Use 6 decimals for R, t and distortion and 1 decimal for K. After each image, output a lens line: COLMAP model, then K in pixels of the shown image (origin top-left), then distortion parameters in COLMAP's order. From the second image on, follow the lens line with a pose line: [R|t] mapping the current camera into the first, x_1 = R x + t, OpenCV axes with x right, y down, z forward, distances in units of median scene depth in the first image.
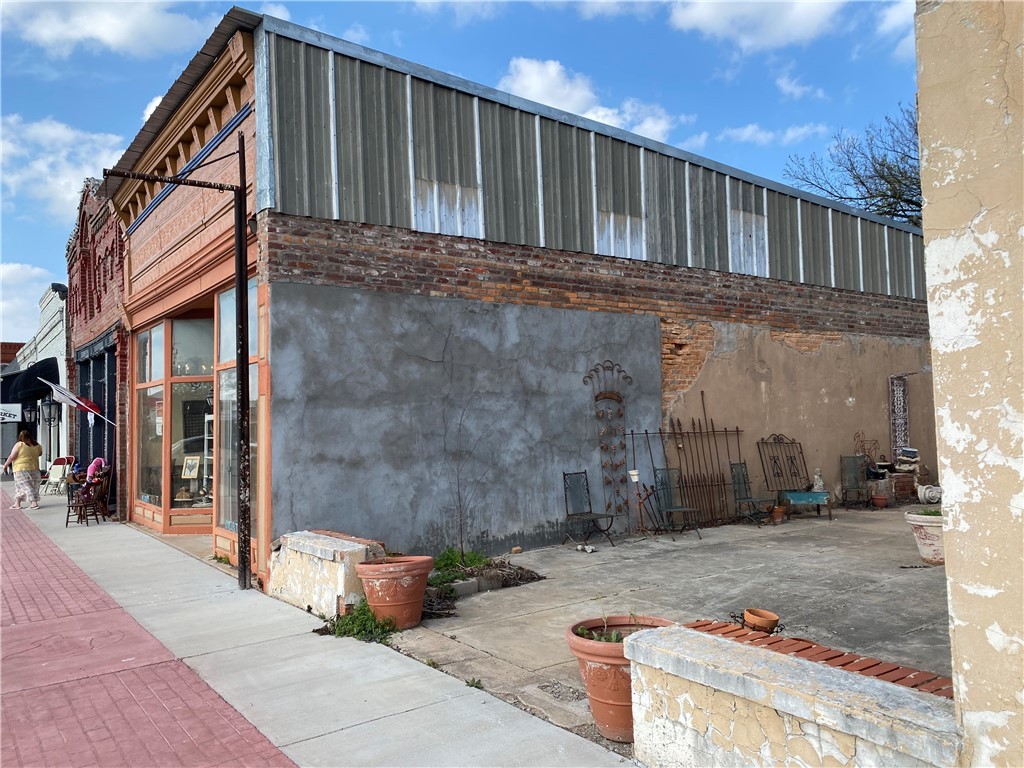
lens RADIAL K [[776.4, 0, 511.1], [0, 776.4, 382.8], [0, 0, 1]] dist [0.008098, 0.002858]
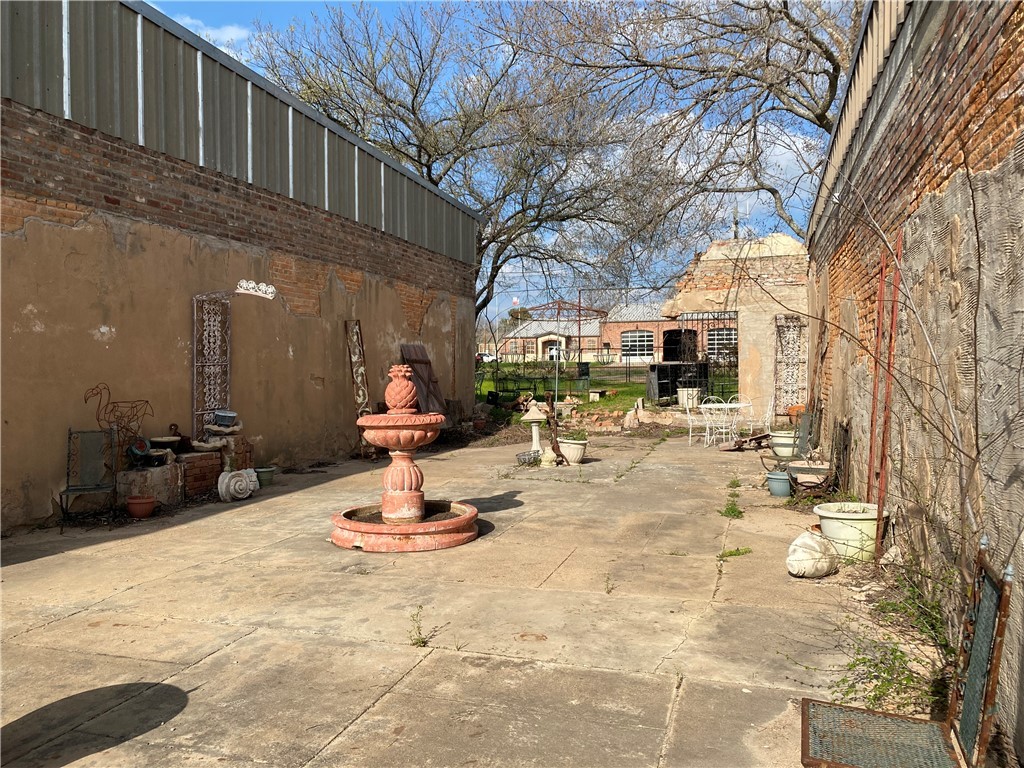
lens RADIAL K [[776.4, 0, 511.9], [0, 776.4, 383.3], [0, 0, 1]] dist [0.008098, 0.002858]
pose [[0.804762, 0.005763, 0.593569, 0.329647], [-0.044325, 0.997745, 0.050408, 0.018487], [-0.591940, -0.066876, 0.803203, 0.356321]]
